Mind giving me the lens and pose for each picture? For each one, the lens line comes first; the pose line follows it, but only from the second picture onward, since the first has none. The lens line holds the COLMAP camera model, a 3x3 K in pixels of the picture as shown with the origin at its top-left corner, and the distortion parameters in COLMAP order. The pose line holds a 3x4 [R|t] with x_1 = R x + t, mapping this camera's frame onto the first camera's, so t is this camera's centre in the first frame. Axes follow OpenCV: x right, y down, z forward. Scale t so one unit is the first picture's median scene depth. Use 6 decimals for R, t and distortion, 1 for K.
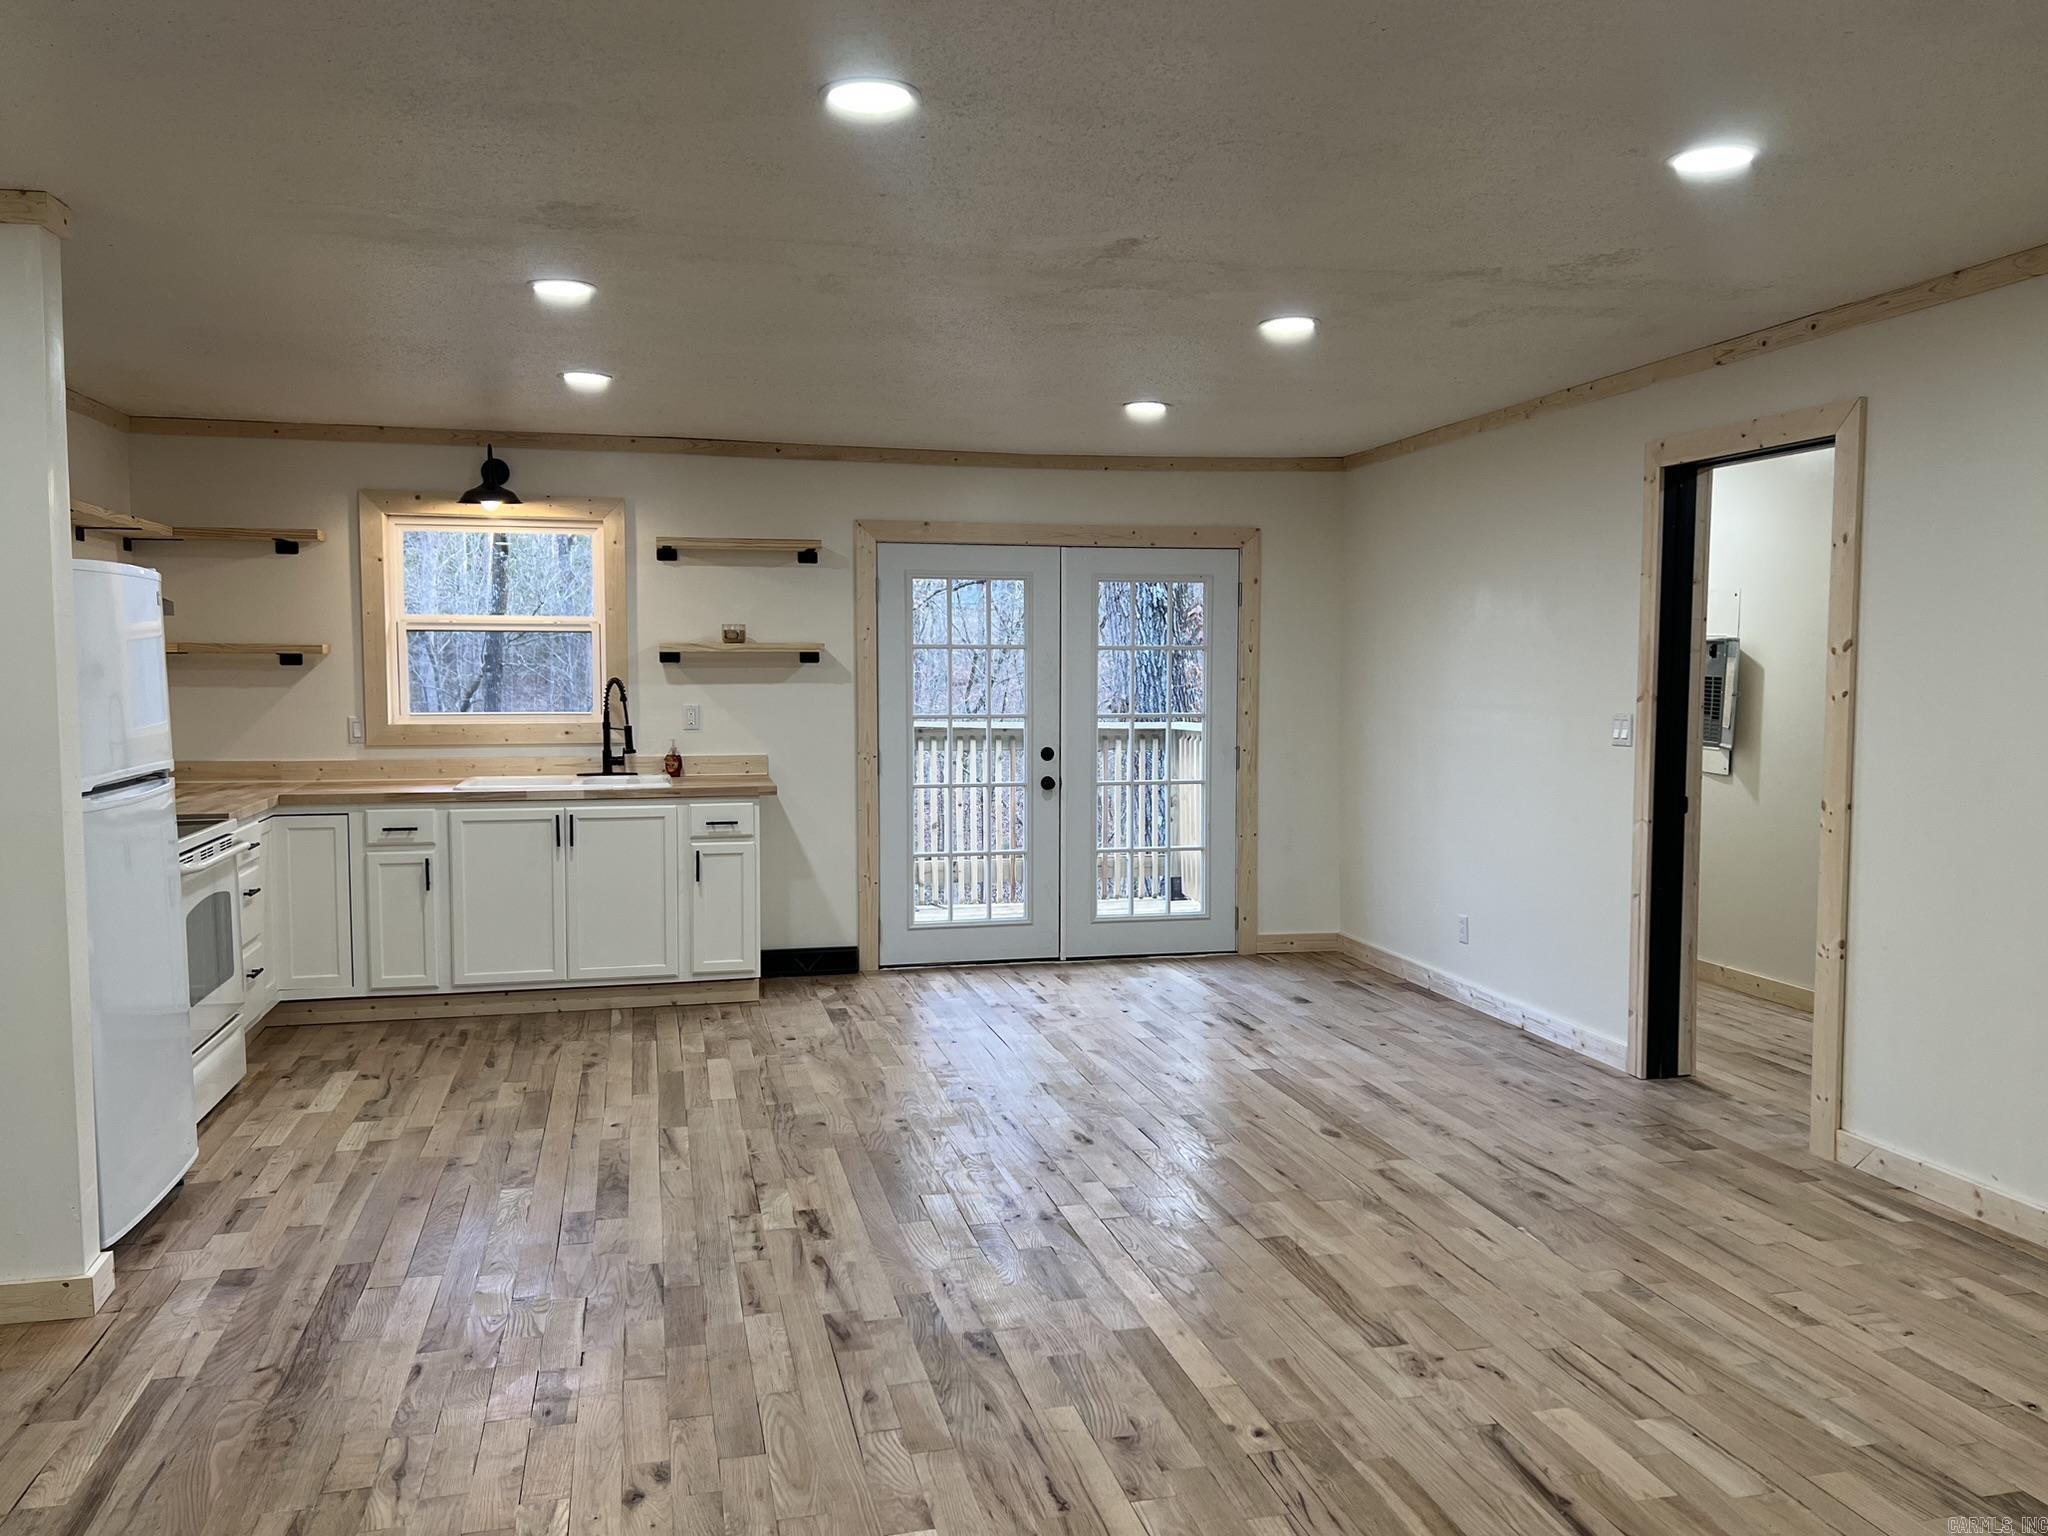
lens RADIAL K [[1513.9, 0, 1024.2], [0, 1513.9, 775.5], [0, 0, 1]] dist [0.043694, -0.022889]
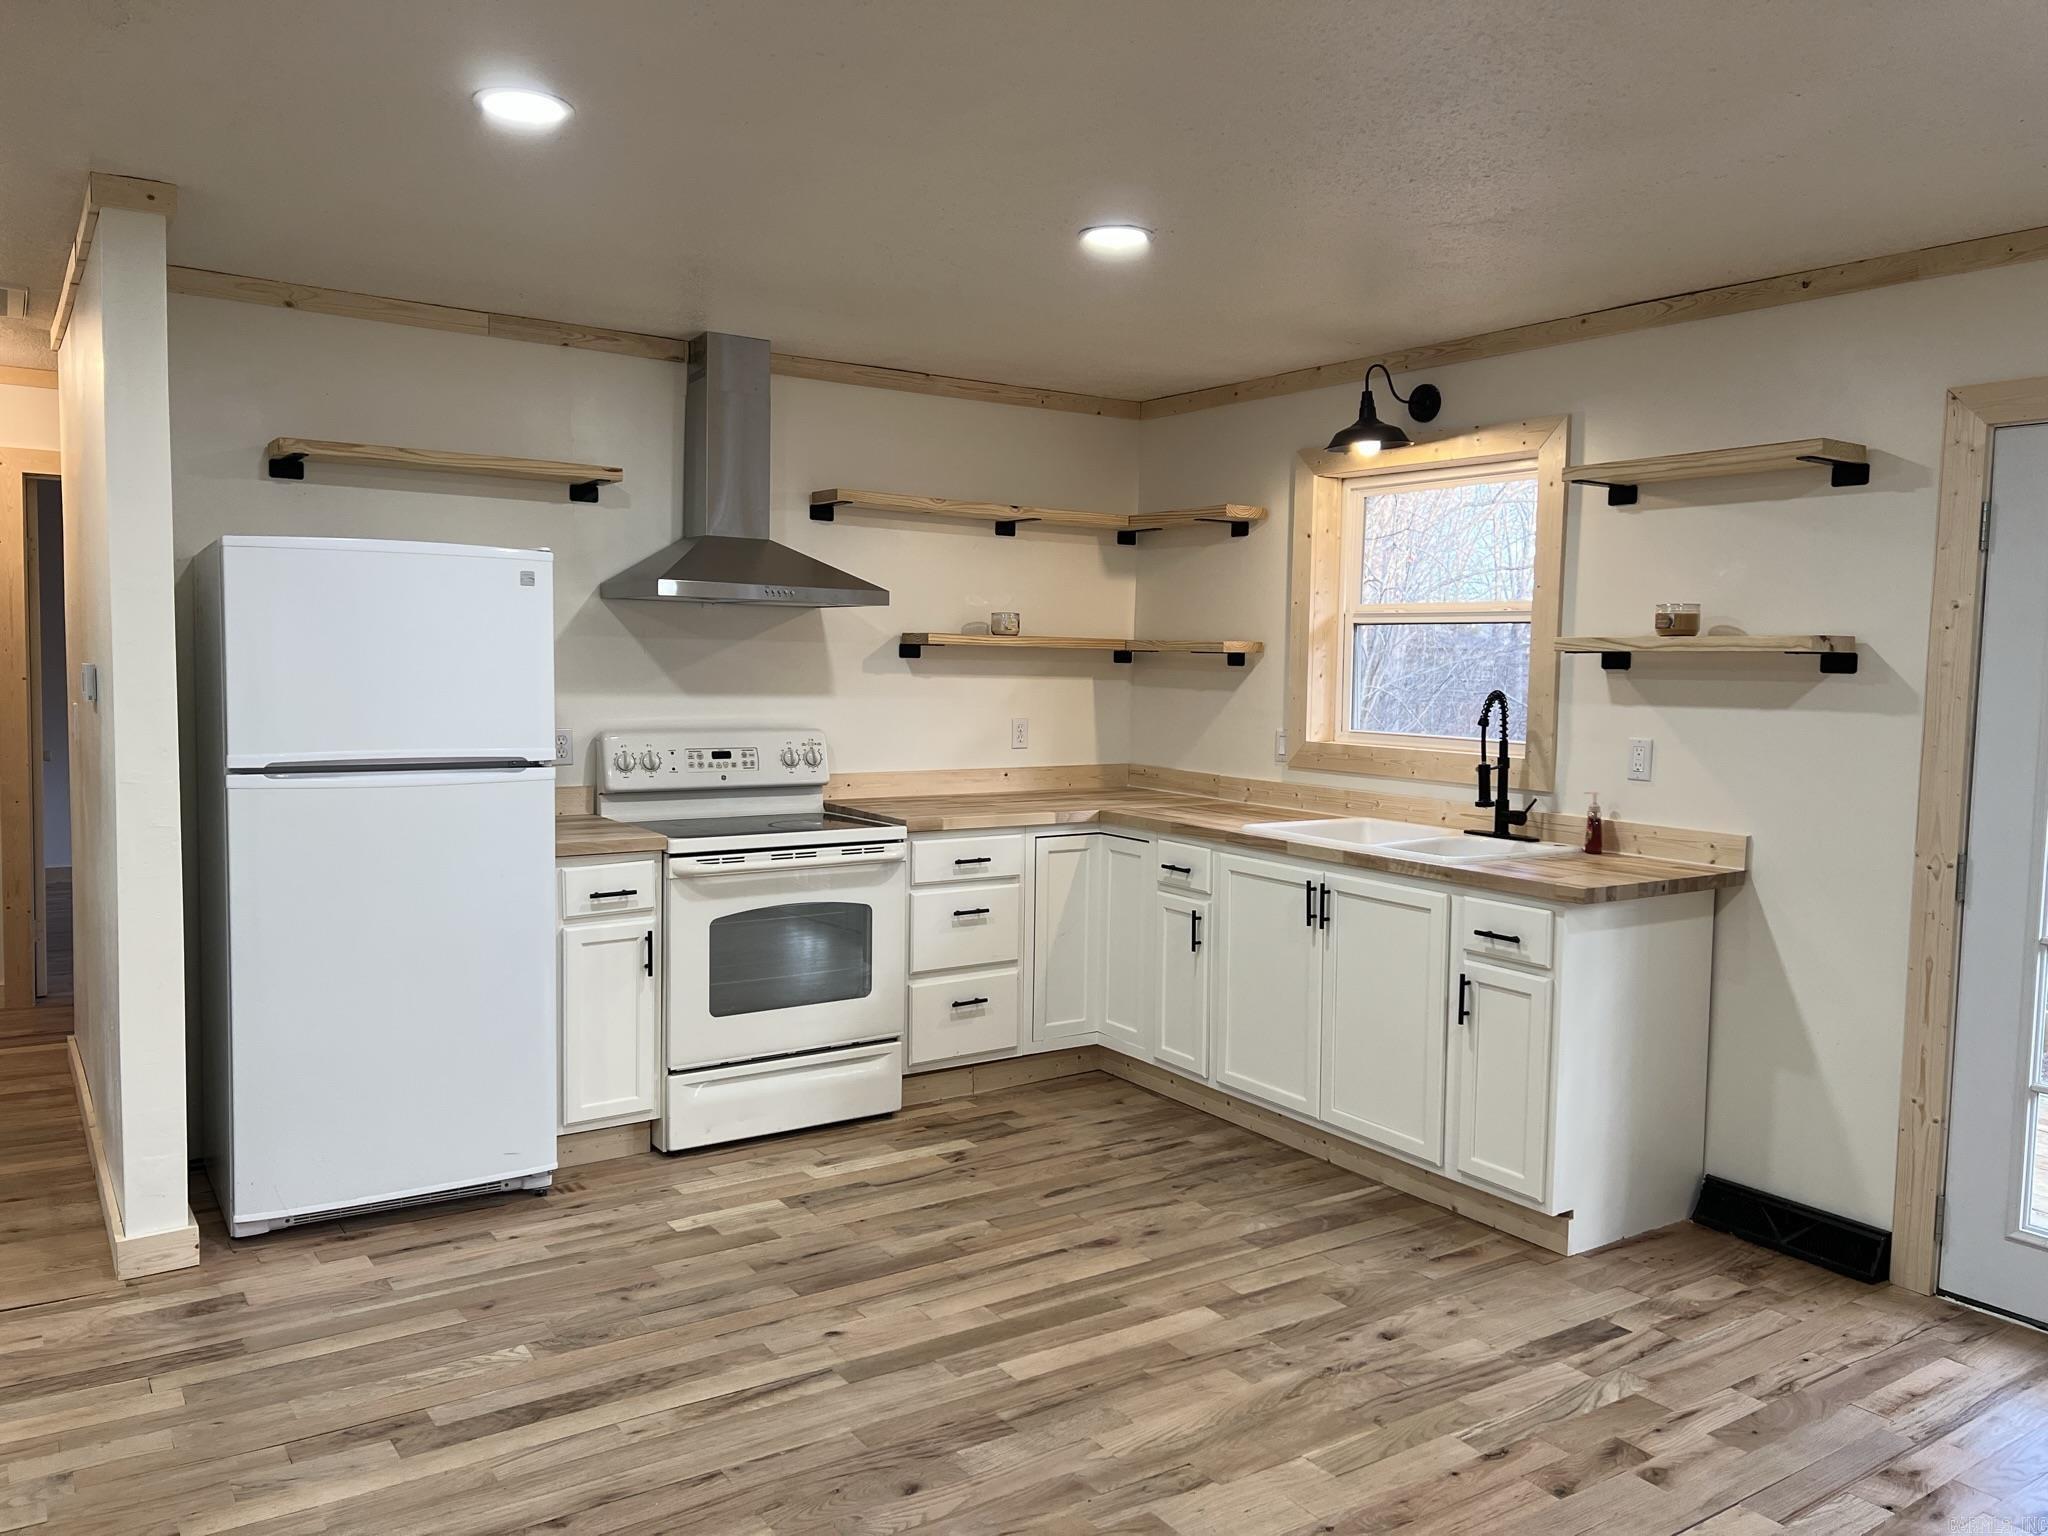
lens RADIAL K [[1513.9, 0, 1029.6], [0, 1513.9, 752.8], [0, 0, 1]] dist [0.043694, -0.022889]
pose [[0.366443, 0.066184, -0.928084, 0.277176], [-0.087439, 0.995502, 0.036467, -0.045247], [0.926323, 0.067788, 0.370582, 0.590857]]
